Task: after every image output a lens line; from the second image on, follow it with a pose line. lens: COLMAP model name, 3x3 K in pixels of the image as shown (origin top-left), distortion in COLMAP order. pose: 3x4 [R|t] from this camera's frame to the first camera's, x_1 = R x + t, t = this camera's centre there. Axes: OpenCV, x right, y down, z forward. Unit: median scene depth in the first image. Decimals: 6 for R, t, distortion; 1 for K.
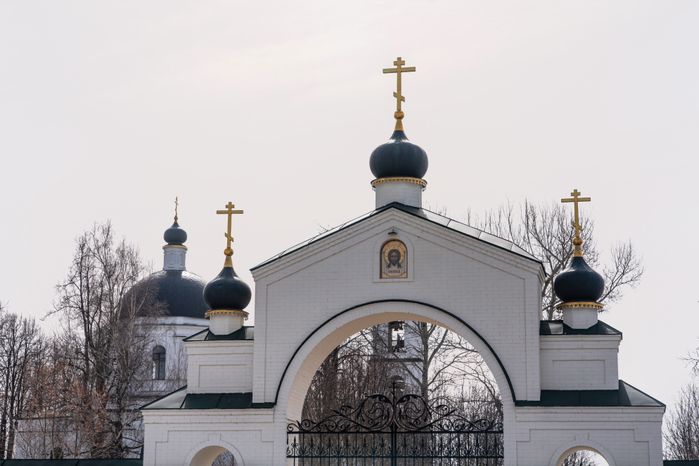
lens RADIAL K [[1431.1, 0, 349.5], [0, 1431.1, 233.0], [0, 0, 1]] dist [0.049259, 0.062343]
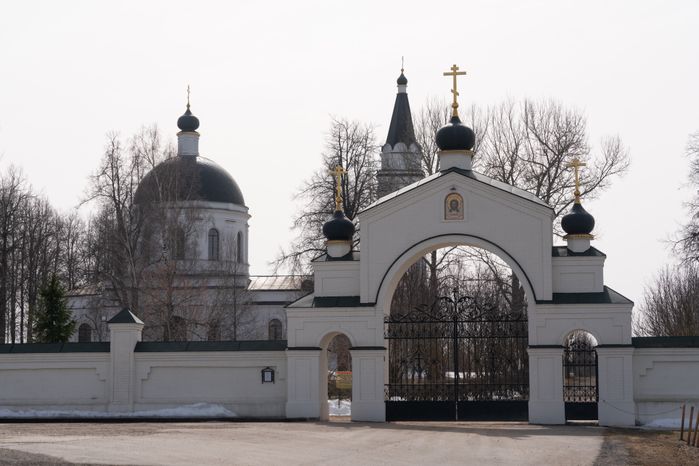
lens RADIAL K [[1521.9, 0, 349.5], [0, 1521.9, 233.0], [0, 0, 1]] dist [0.015806, 0.087913]
pose [[0.999821, -0.011358, 0.015160, -0.099472], [0.009877, 0.995478, 0.094475, -0.102054], [-0.016165, -0.094308, 0.995412, -0.562626]]
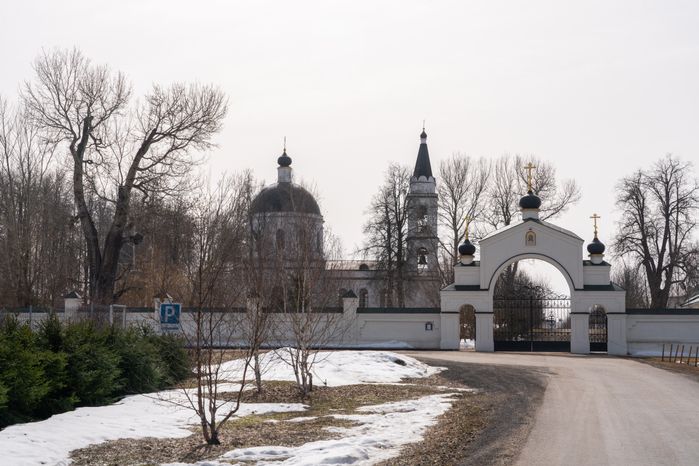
lens RADIAL K [[1085.1, 0, 349.5], [0, 1085.1, 233.0], [0, 0, 1]] dist [0.041253, 0.026804]
pose [[0.999673, -0.000347, 0.025554, -0.371812], [-0.002309, 0.994591, 0.103845, -0.208989], [-0.025452, -0.103870, 0.994265, -1.094749]]
